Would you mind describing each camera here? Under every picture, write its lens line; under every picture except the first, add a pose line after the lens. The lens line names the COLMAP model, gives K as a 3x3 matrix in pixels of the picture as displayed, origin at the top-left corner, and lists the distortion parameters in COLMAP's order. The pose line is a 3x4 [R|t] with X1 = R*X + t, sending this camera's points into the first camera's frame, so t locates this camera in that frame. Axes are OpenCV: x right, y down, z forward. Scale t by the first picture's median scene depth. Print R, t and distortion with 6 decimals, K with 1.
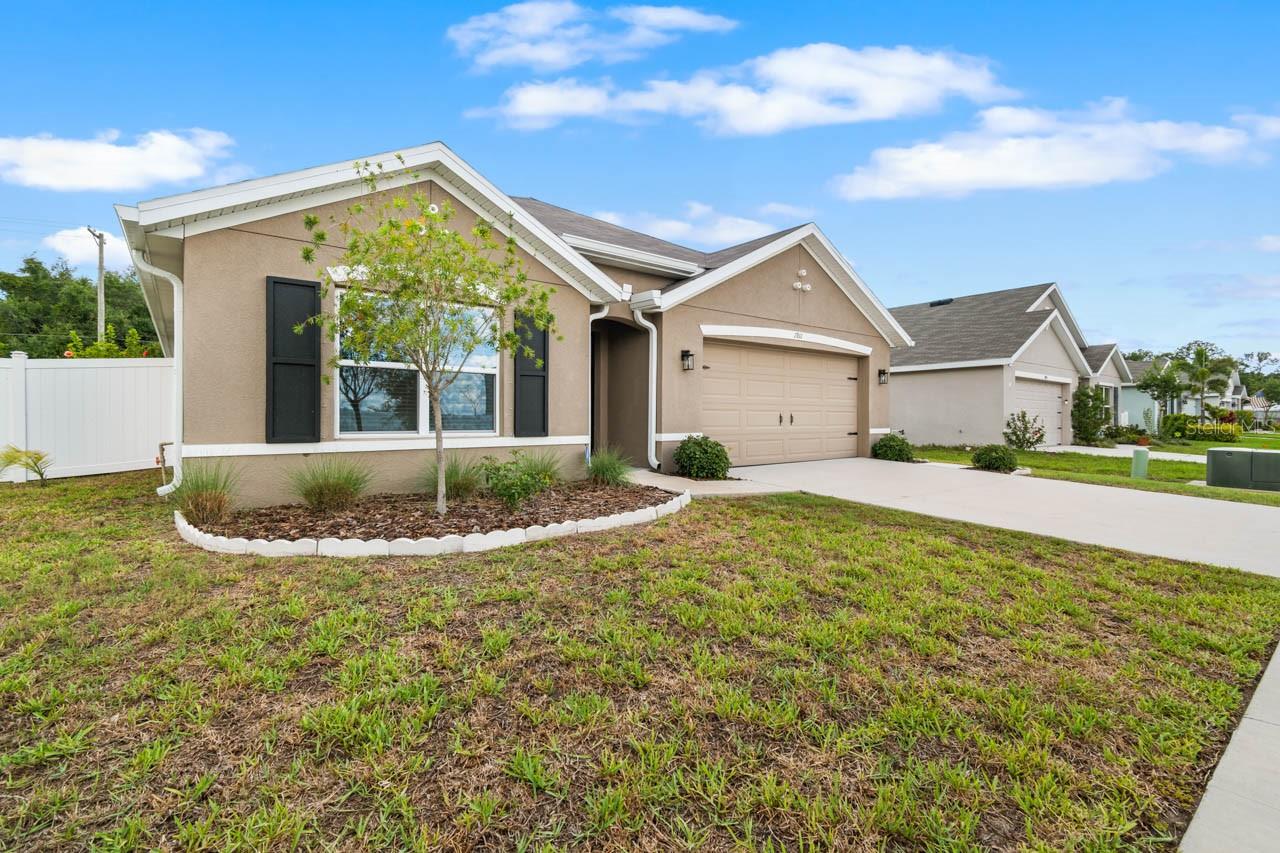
lens RADIAL K [[582.2, 0, 640.4], [0, 582.2, 419.6], [0, 0, 1]] dist [-0.000783, -0.000682]
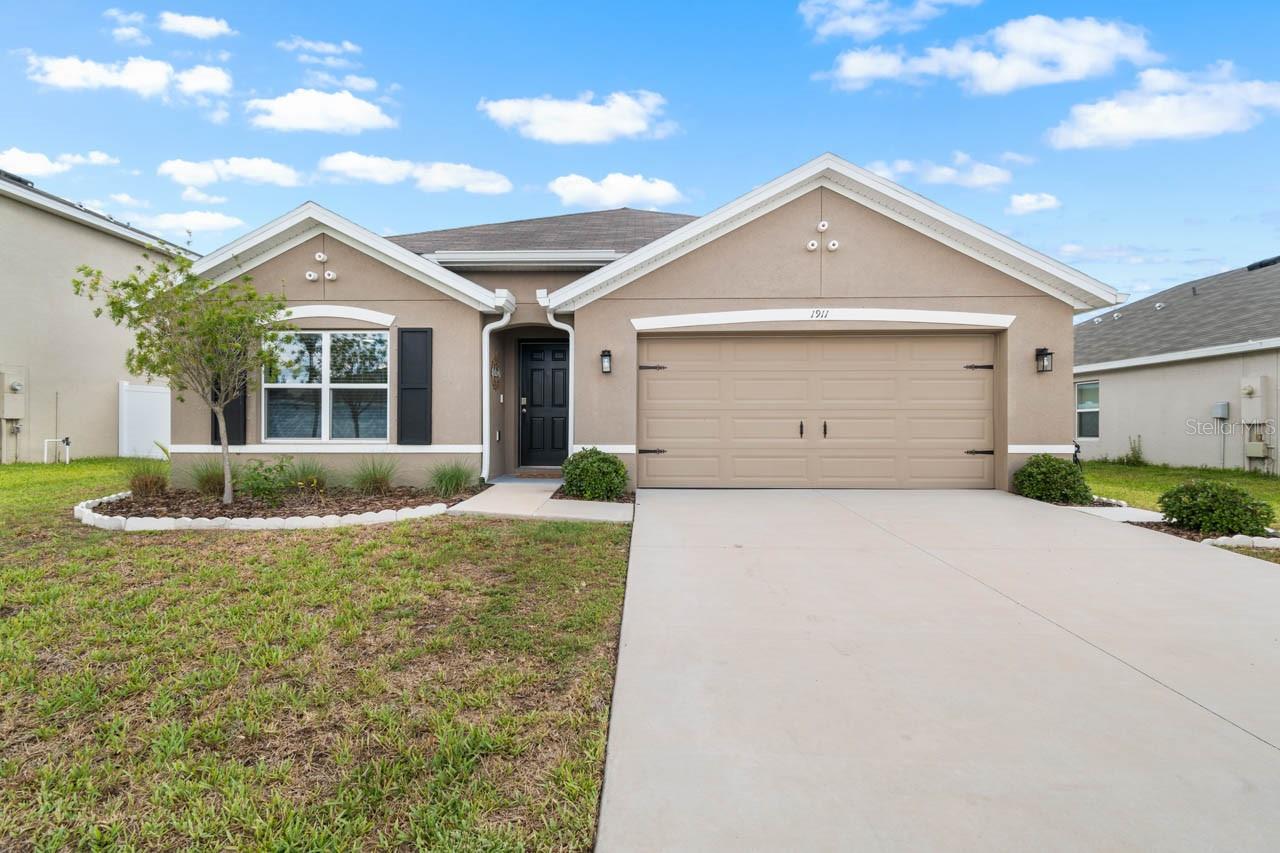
lens RADIAL K [[582.2, 0, 642.3], [0, 582.2, 430.2], [0, 0, 1]] dist [-0.000783, -0.000682]
pose [[0.761587, 0.007089, -0.648024, 0.703168], [-0.002370, 0.999964, 0.008154, -0.006479], [0.648059, -0.004674, 0.761576, 0.375155]]
